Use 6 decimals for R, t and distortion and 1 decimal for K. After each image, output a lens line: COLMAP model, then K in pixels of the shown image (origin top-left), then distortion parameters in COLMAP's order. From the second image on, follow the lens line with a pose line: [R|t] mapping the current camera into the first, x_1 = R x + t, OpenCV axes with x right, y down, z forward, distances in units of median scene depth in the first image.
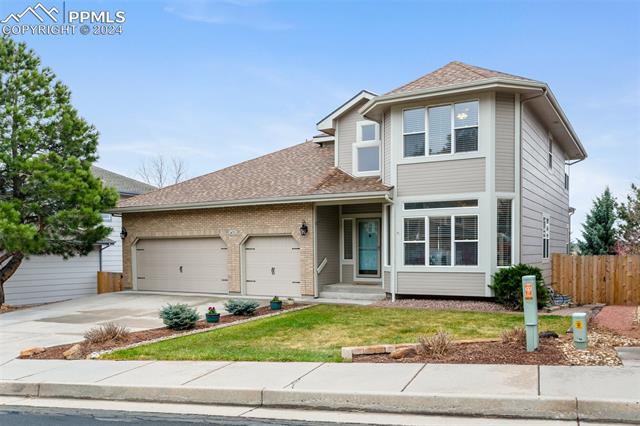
lens RADIAL K [[574.0, 0, 320.7], [0, 574.0, 246.0], [0, 0, 1]] dist [0.000500, 0.002666]
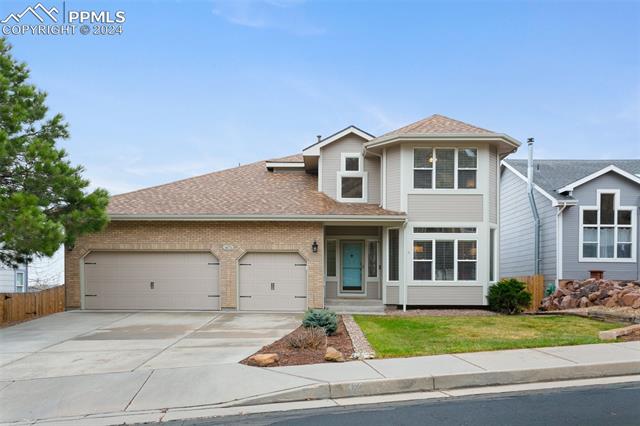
lens RADIAL K [[536.5, 0, 318.8], [0, 536.5, 261.9], [0, 0, 1]] dist [0.004859, 0.003193]
pose [[0.869193, 0.031720, 0.493454, -0.559491], [-0.015239, 0.999185, -0.037387, 0.039794], [-0.494238, 0.024977, 0.868968, 0.145004]]
